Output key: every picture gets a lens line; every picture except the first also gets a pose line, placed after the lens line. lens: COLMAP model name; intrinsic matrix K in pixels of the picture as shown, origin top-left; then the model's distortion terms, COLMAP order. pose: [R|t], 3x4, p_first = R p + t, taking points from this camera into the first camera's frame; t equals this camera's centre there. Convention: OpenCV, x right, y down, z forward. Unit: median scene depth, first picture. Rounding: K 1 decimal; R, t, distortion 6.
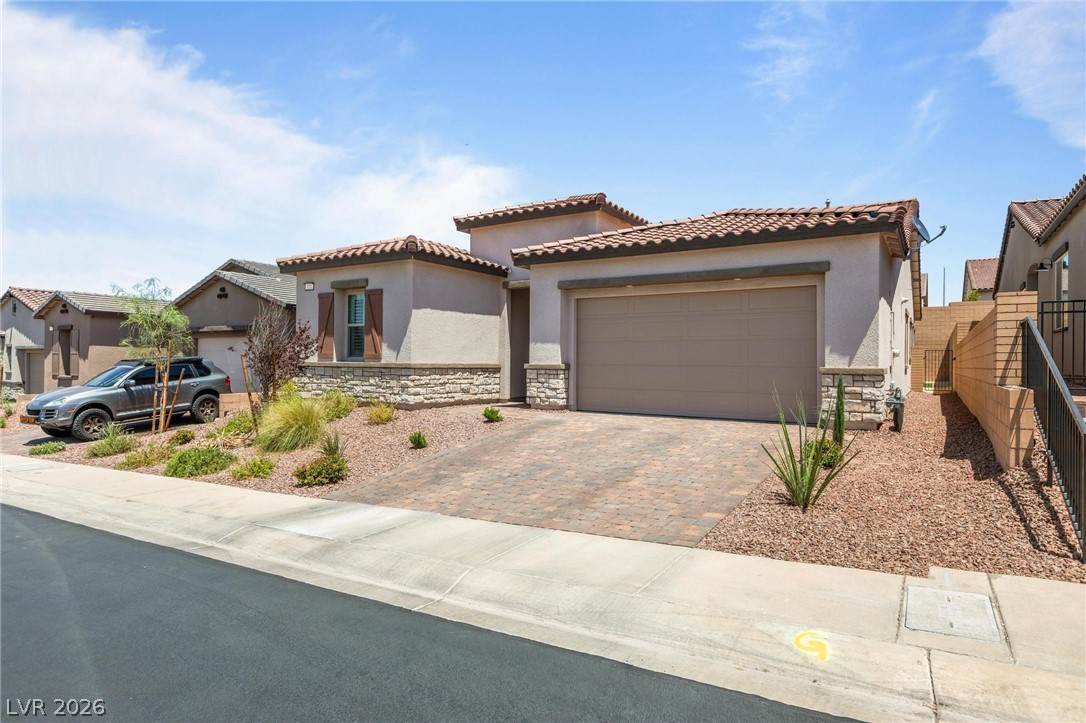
lens RADIAL K [[606.3, 0, 548.9], [0, 606.3, 366.2], [0, 0, 1]] dist [-0.000227, -0.000353]
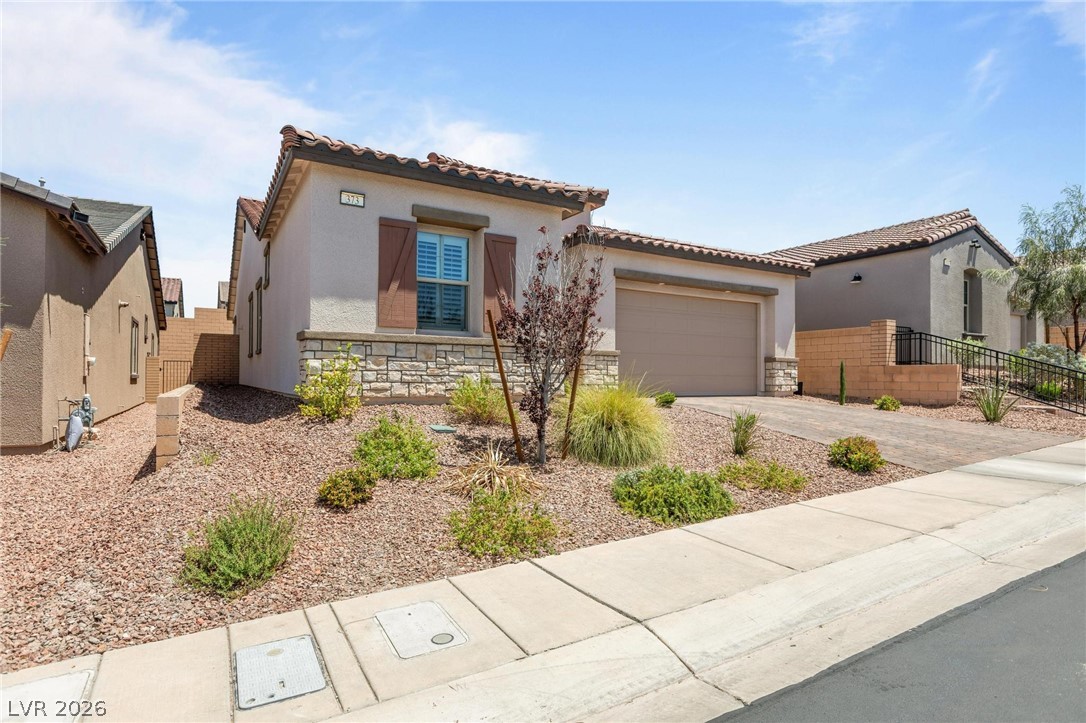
lens RADIAL K [[575.5, 0, 538.0], [0, 575.5, 364.6], [0, 0, 1]] dist [-0.000573, -0.000103]
pose [[0.467116, 0.014870, 0.884071, -0.874007], [0.000806, 0.999851, -0.017243, 0.035845], [-0.884195, 0.008767, 0.467035, 0.664996]]
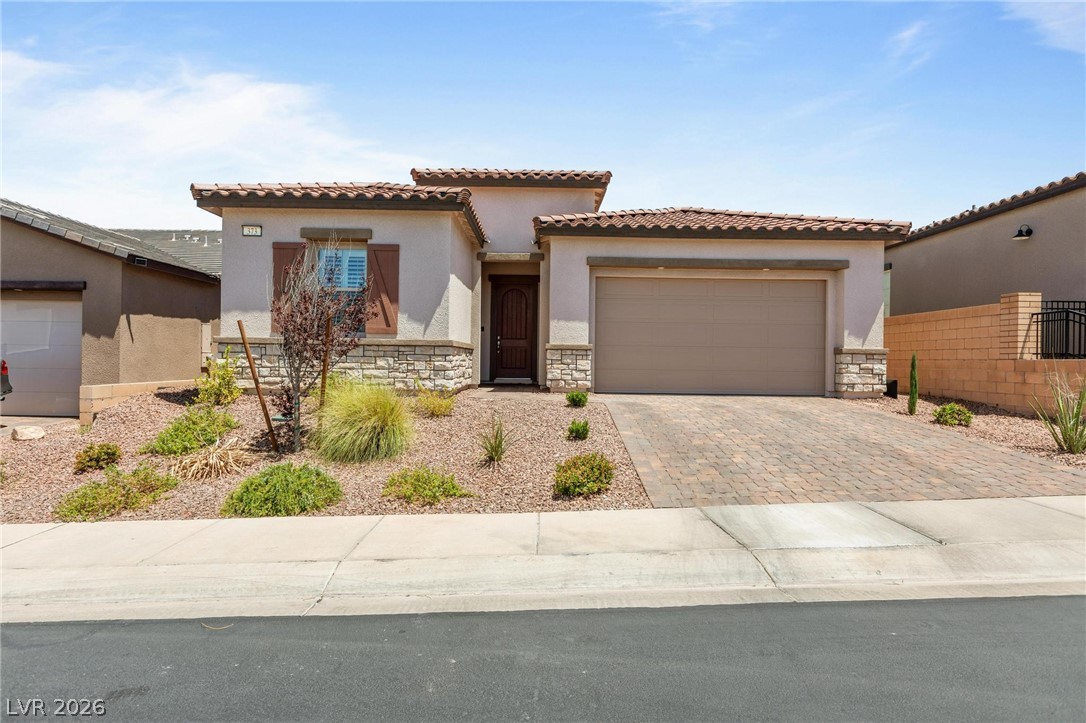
lens RADIAL K [[575.5, 0, 540.9], [0, 575.5, 358.3], [0, 0, 1]] dist [-0.000573, -0.000103]
pose [[0.844396, 0.002036, 0.535715, -0.522630], [-0.002610, 0.999997, 0.000313, 0.018542], [-0.535713, -0.001662, 0.844399, 0.278459]]
